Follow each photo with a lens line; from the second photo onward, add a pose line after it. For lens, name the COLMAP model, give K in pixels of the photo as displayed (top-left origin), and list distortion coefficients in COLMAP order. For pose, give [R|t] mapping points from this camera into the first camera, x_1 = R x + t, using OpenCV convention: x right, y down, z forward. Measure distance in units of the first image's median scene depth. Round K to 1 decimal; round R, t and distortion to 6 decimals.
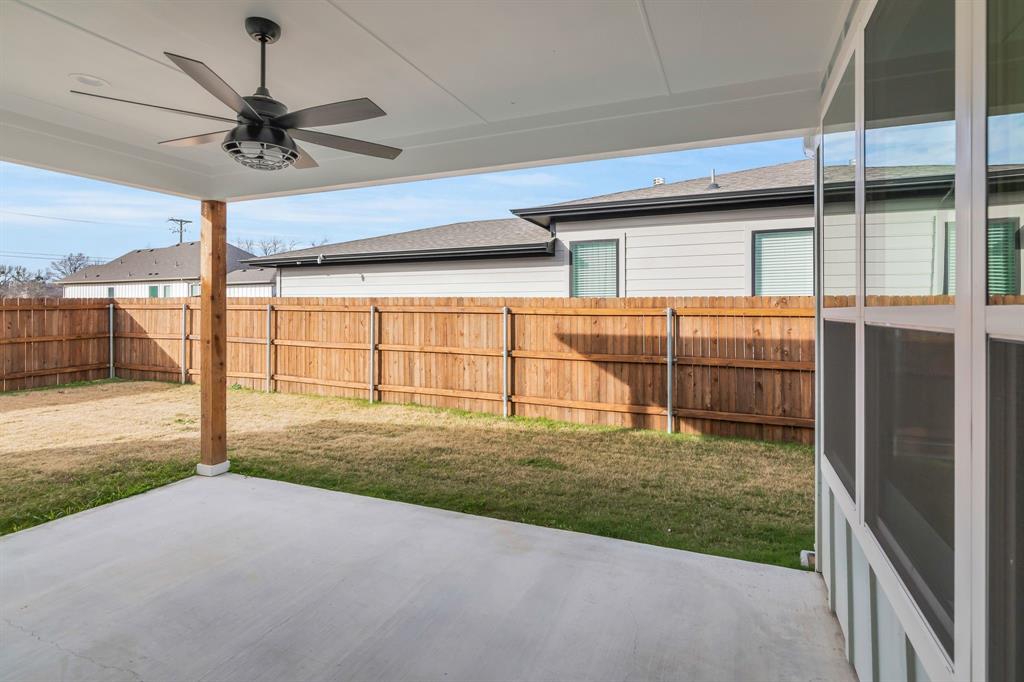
lens RADIAL K [[520.9, 0, 512.0], [0, 520.9, 309.6], [0, 0, 1]] dist [-0.001101, -0.000898]
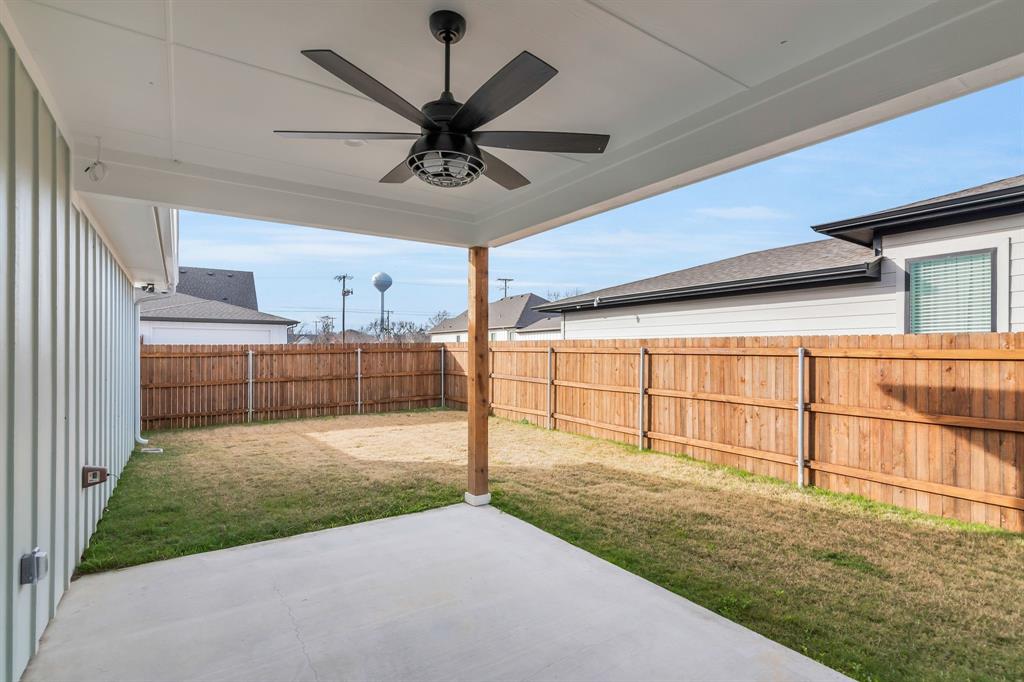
lens RADIAL K [[502.4, 0, 515.3], [0, 502.4, 355.0], [0, 0, 1]] dist [0.001370, 0.001022]
pose [[0.846027, 0.005538, -0.533112, 0.027343], [-0.004886, 0.999985, 0.002633, 0.005758], [0.533118, 0.000377, 0.846041, 0.121605]]
